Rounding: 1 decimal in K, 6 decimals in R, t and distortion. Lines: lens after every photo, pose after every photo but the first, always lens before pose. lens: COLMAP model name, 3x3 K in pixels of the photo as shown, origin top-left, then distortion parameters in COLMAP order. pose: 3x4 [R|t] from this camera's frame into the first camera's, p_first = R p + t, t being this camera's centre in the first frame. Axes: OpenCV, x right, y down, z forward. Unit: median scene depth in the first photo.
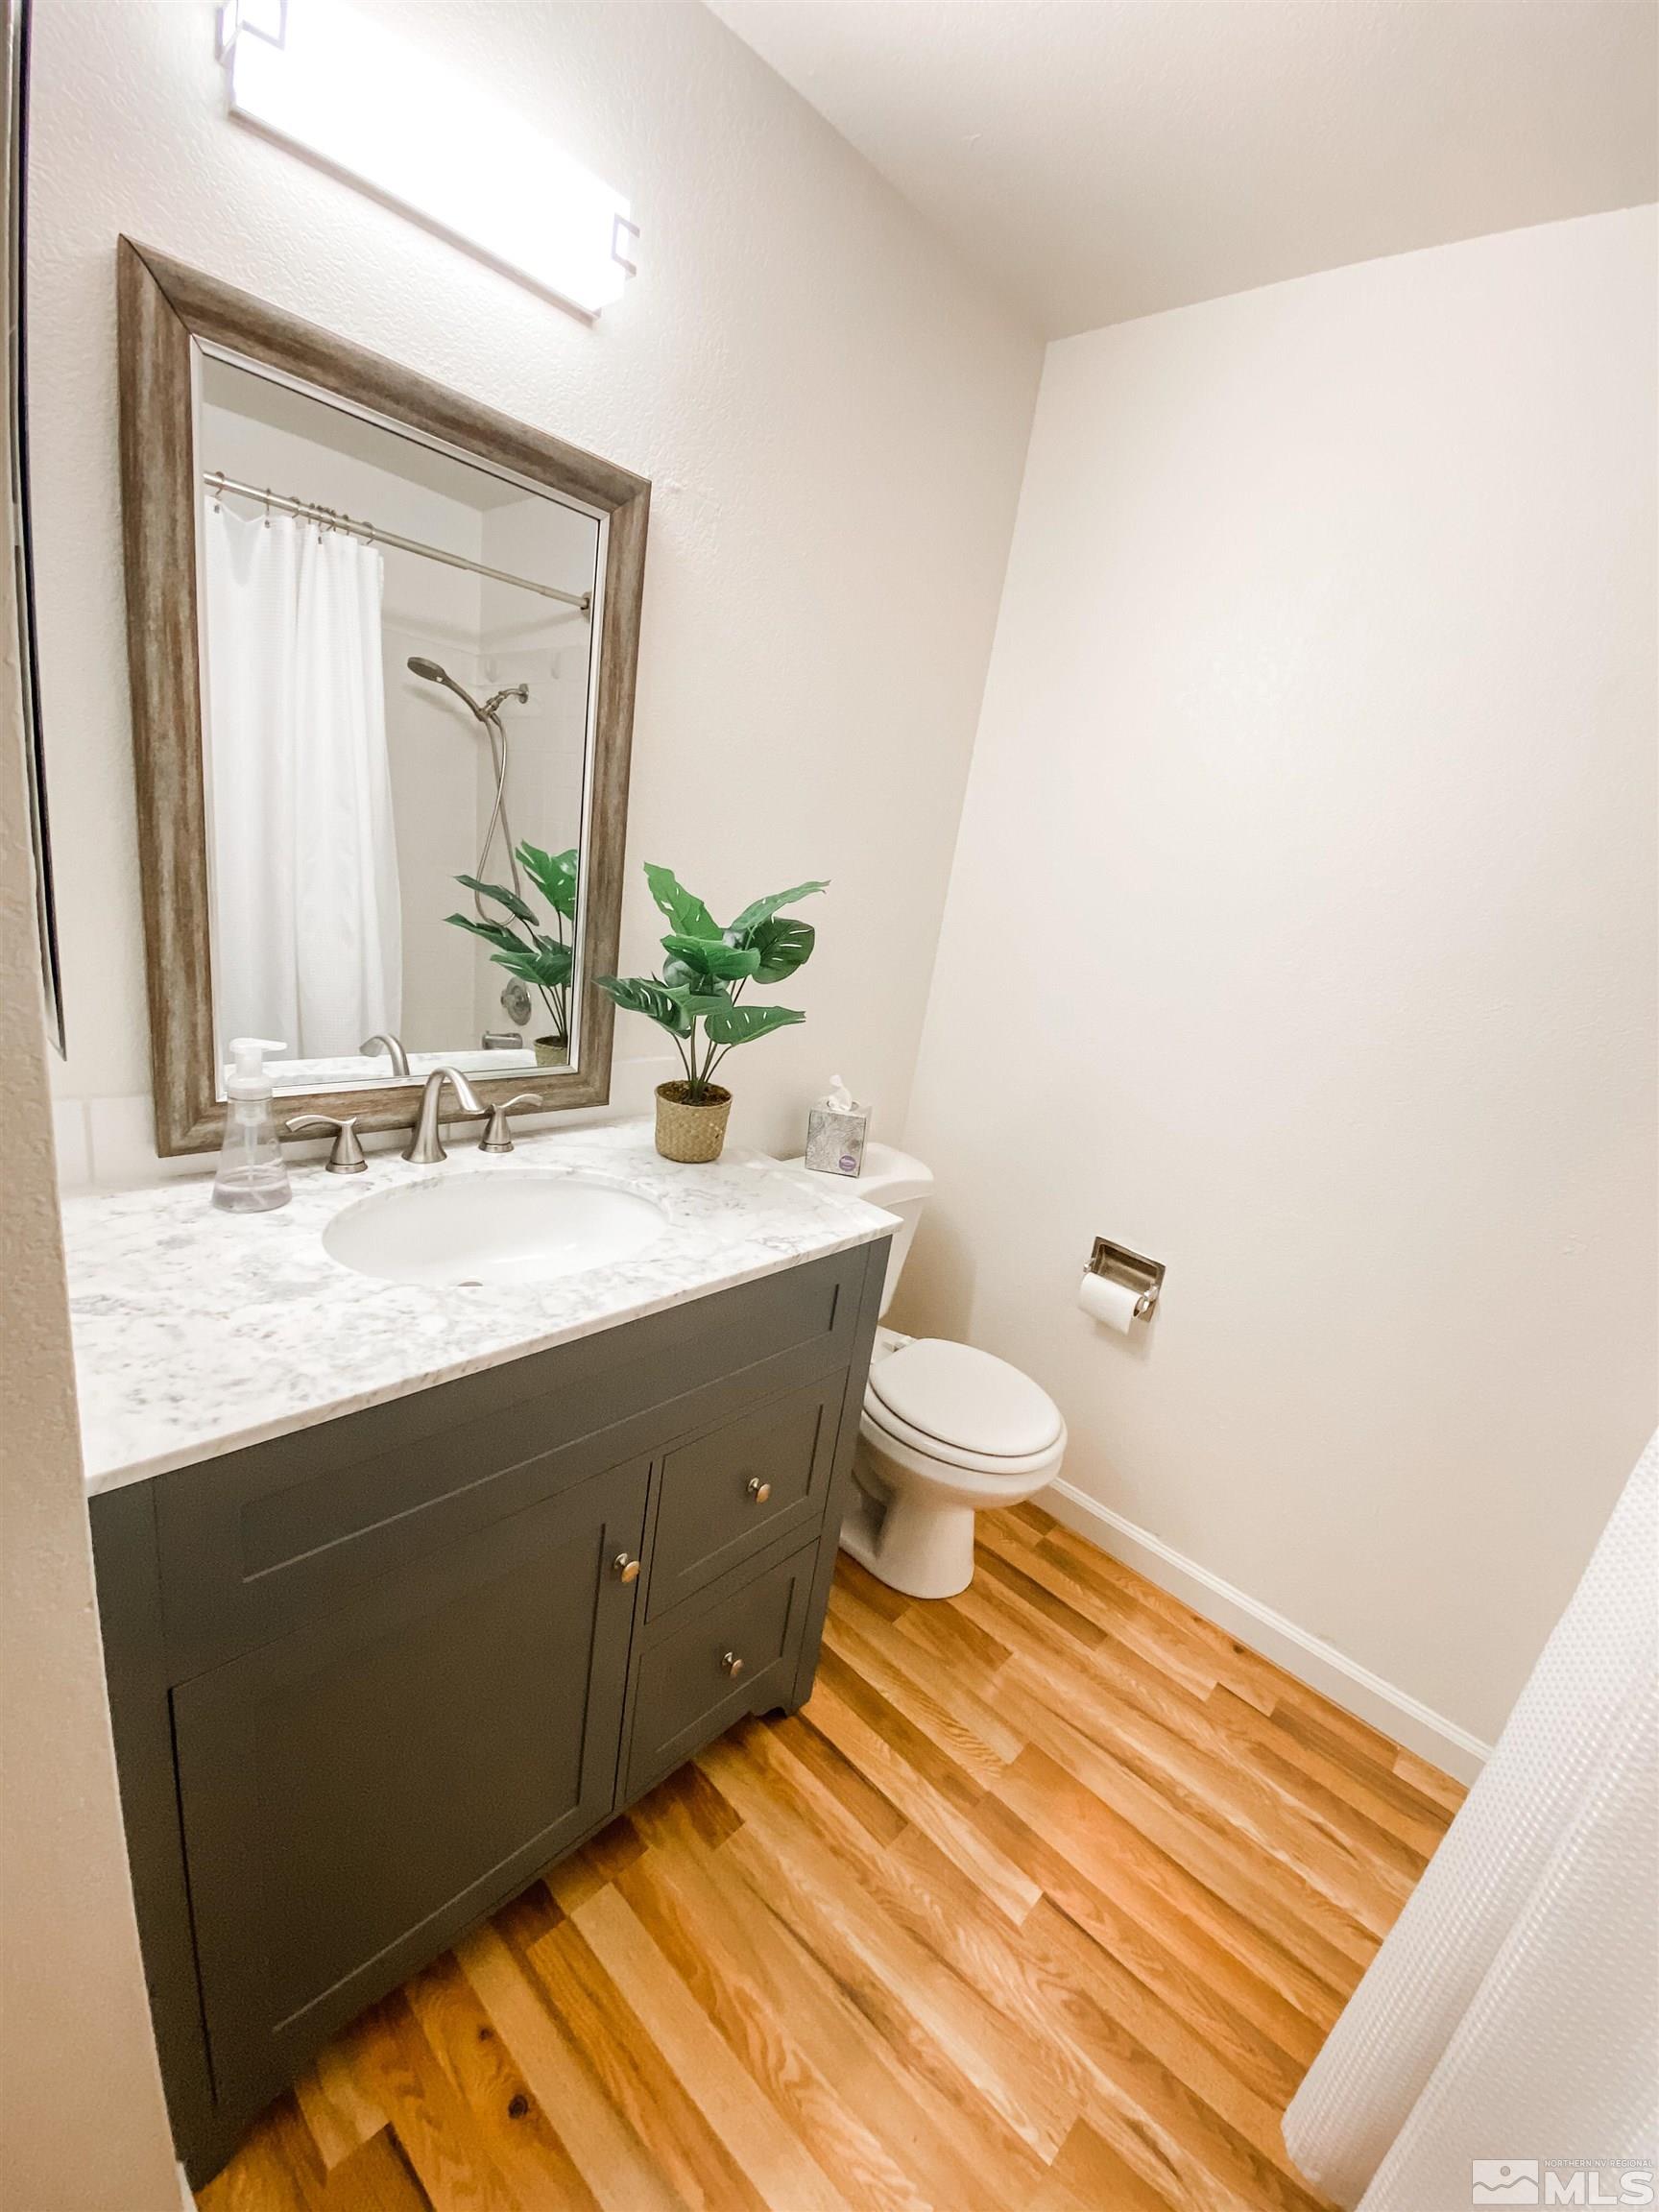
lens RADIAL K [[879.5, 0, 823.5], [0, 879.5, 1110.2], [0, 0, 1]] dist [-0.032476, -0.000557]
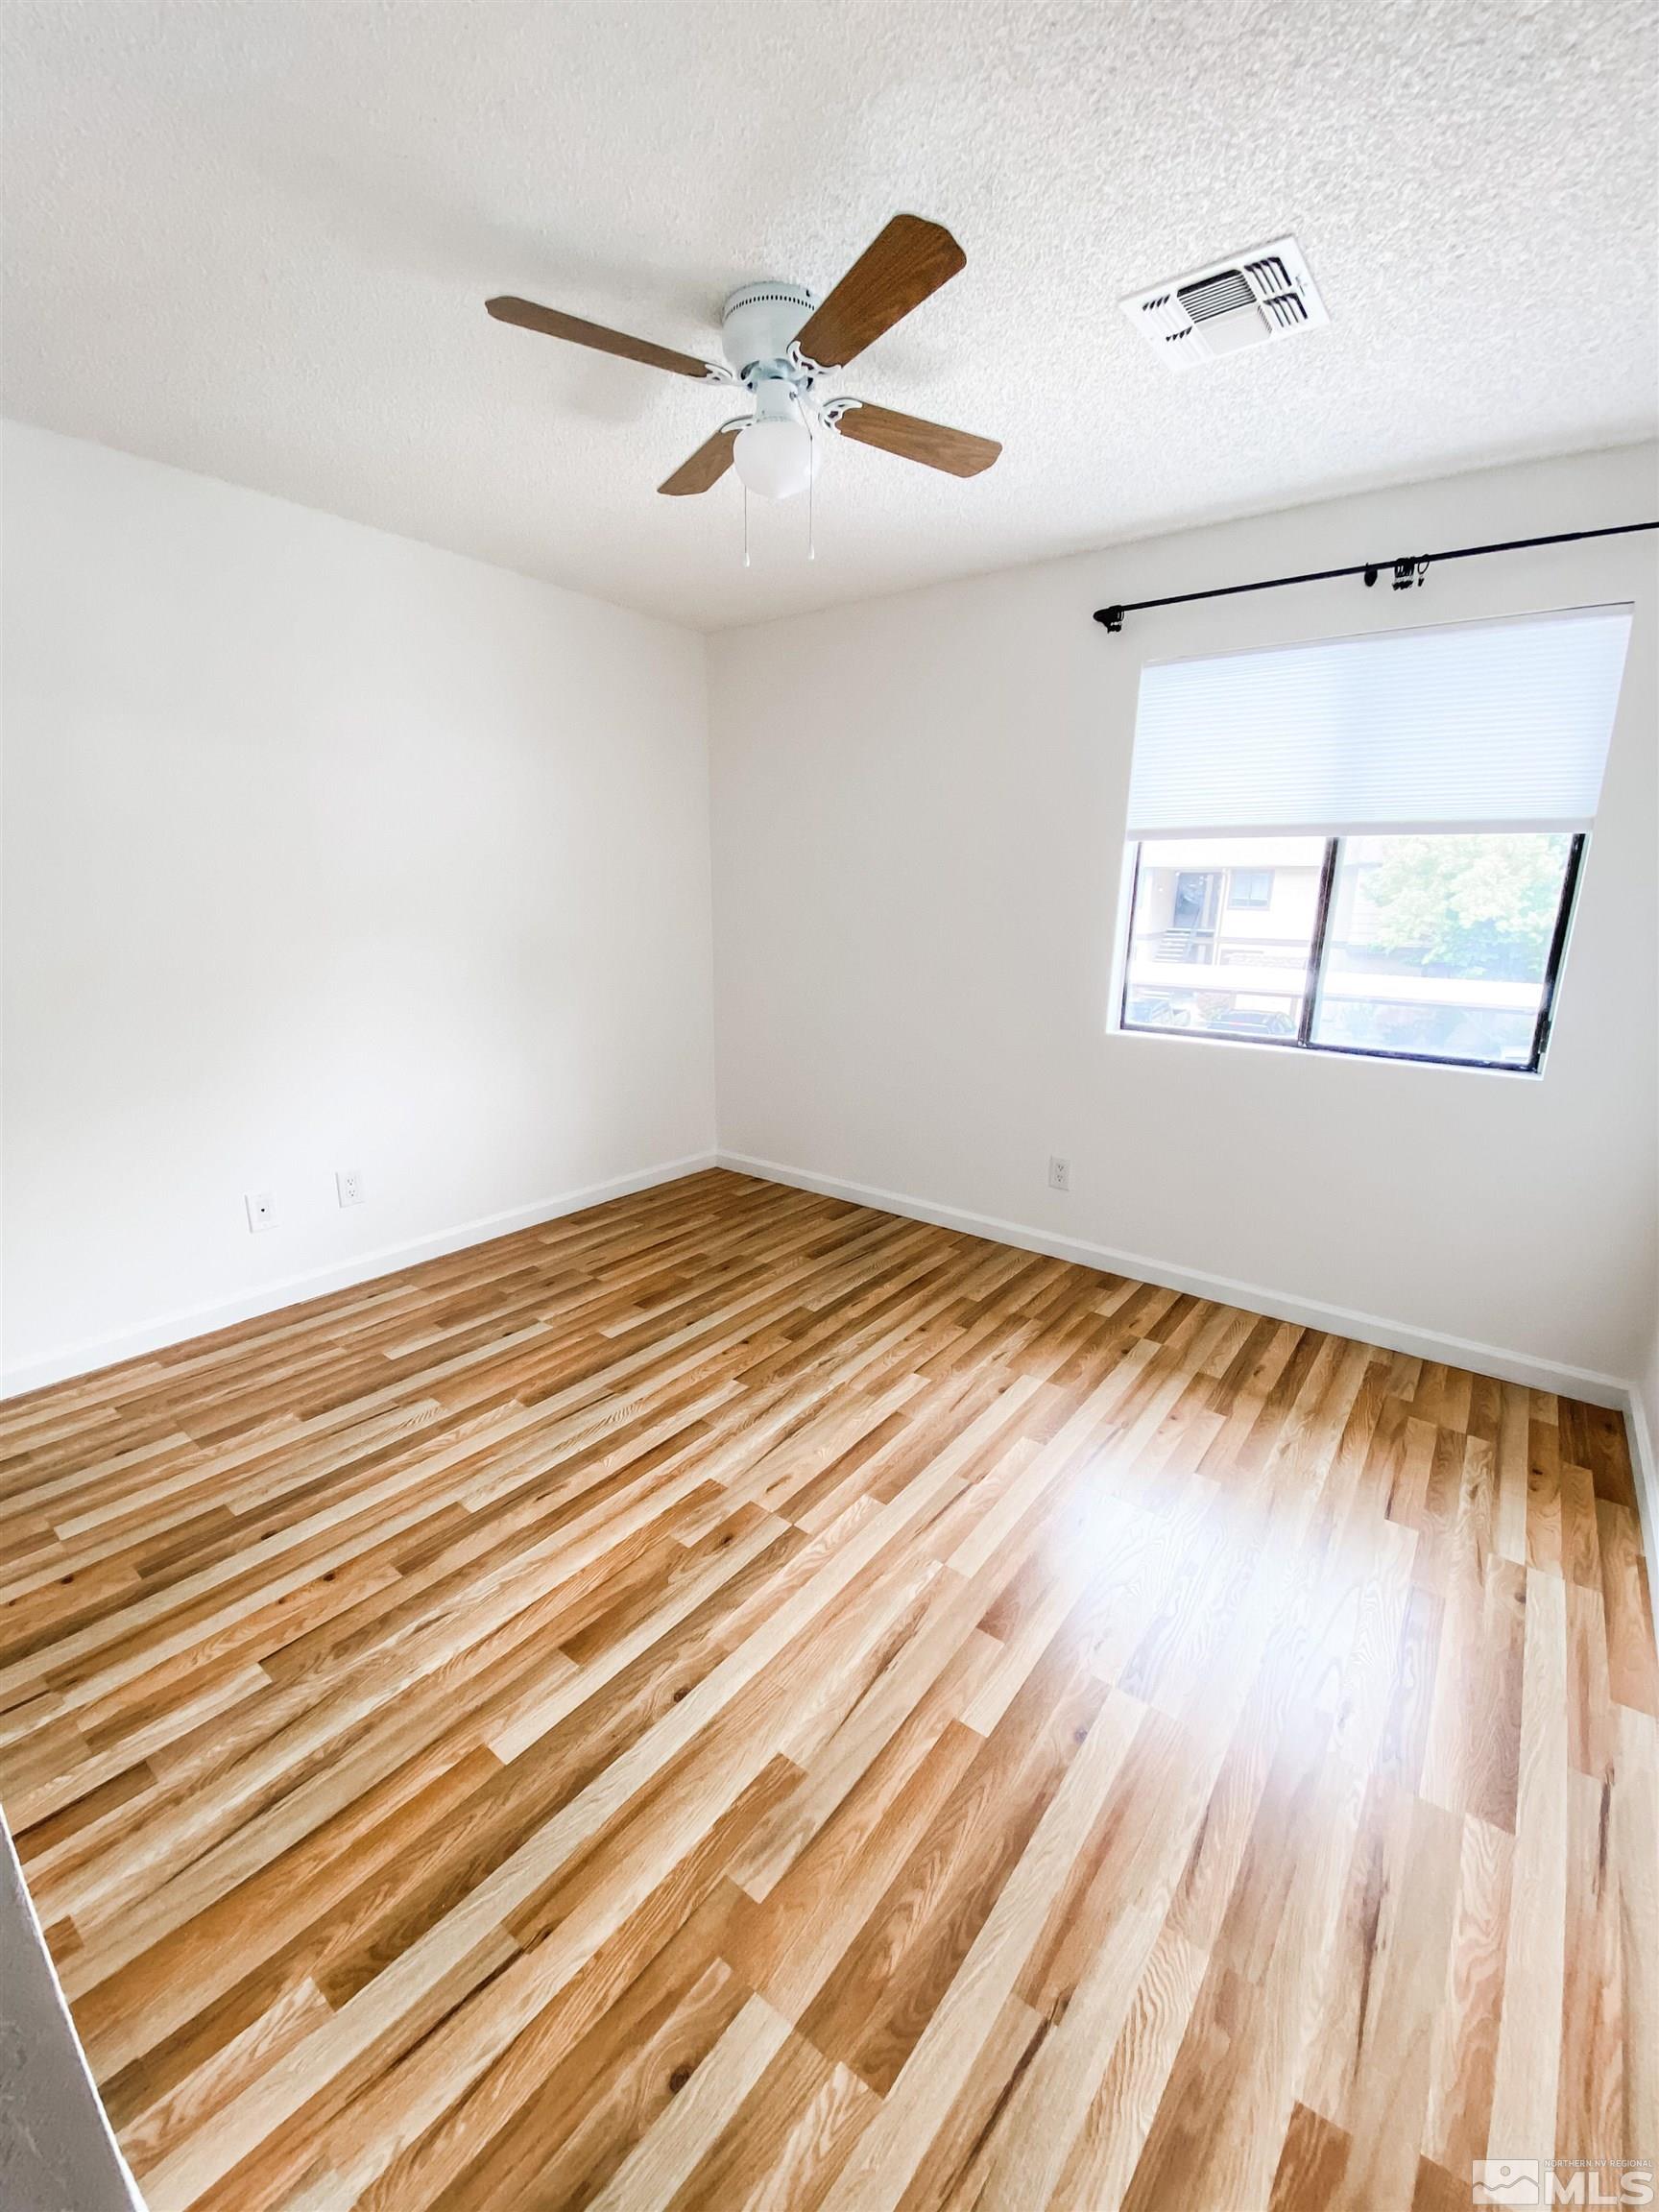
lens RADIAL K [[879.5, 0, 821.6], [0, 879.5, 1100.4], [0, 0, 1]] dist [-0.032476, -0.000557]
pose [[-0.091876, -0.373738, 0.922973, -0.266861], [0.252351, 0.887896, 0.384655, -0.107917], [-0.963264, 0.268254, 0.012736, 0.234545]]
